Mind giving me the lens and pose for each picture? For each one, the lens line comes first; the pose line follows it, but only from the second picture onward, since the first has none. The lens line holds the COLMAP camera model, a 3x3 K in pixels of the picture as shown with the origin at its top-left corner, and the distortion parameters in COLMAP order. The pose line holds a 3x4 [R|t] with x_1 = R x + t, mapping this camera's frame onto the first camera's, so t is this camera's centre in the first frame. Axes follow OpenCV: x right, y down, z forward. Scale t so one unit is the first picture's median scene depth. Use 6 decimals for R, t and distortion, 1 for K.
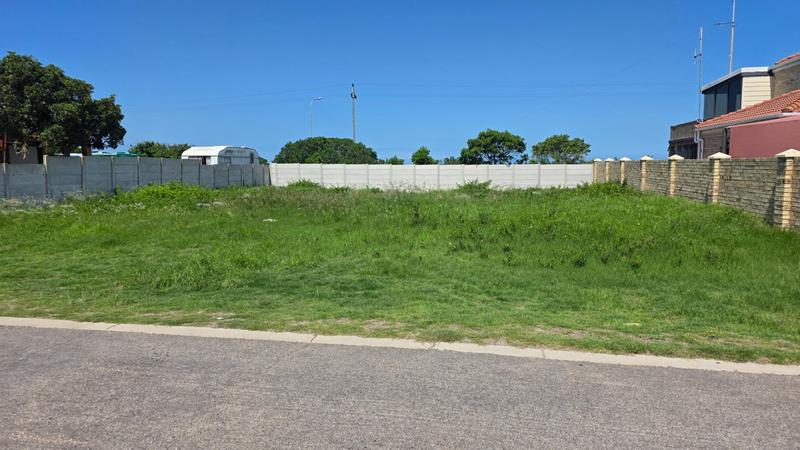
lens RADIAL K [[534.3, 0, 402.9], [0, 534.3, 229.0], [0, 0, 1]] dist [0.040330, -0.025062]
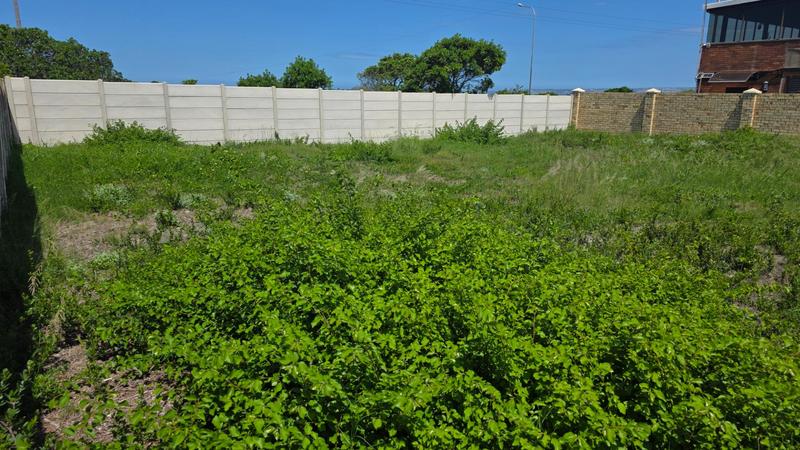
lens RADIAL K [[534.3, 0, 402.1], [0, 534.3, 224.6], [0, 0, 1]] dist [0.040330, -0.025062]
pose [[0.722252, -0.148058, 0.675597, -0.338022], [0.061019, 0.986650, 0.150992, -0.068443], [-0.688933, -0.067830, 0.721644, 0.588027]]
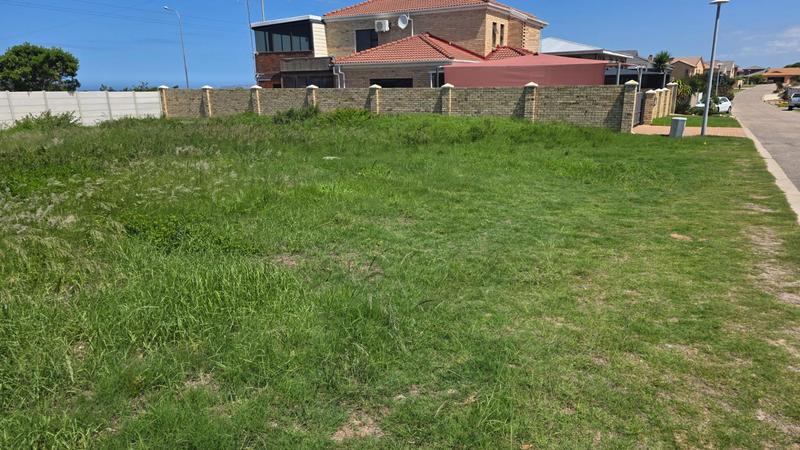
lens RADIAL K [[534.3, 0, 407.2], [0, 534.3, 231.9], [0, 0, 1]] dist [0.040330, -0.025062]
pose [[0.328499, -0.241596, 0.913083, -0.422821], [0.118135, 0.969650, 0.214062, -0.030376], [-0.937087, 0.037548, 0.347070, 0.252450]]
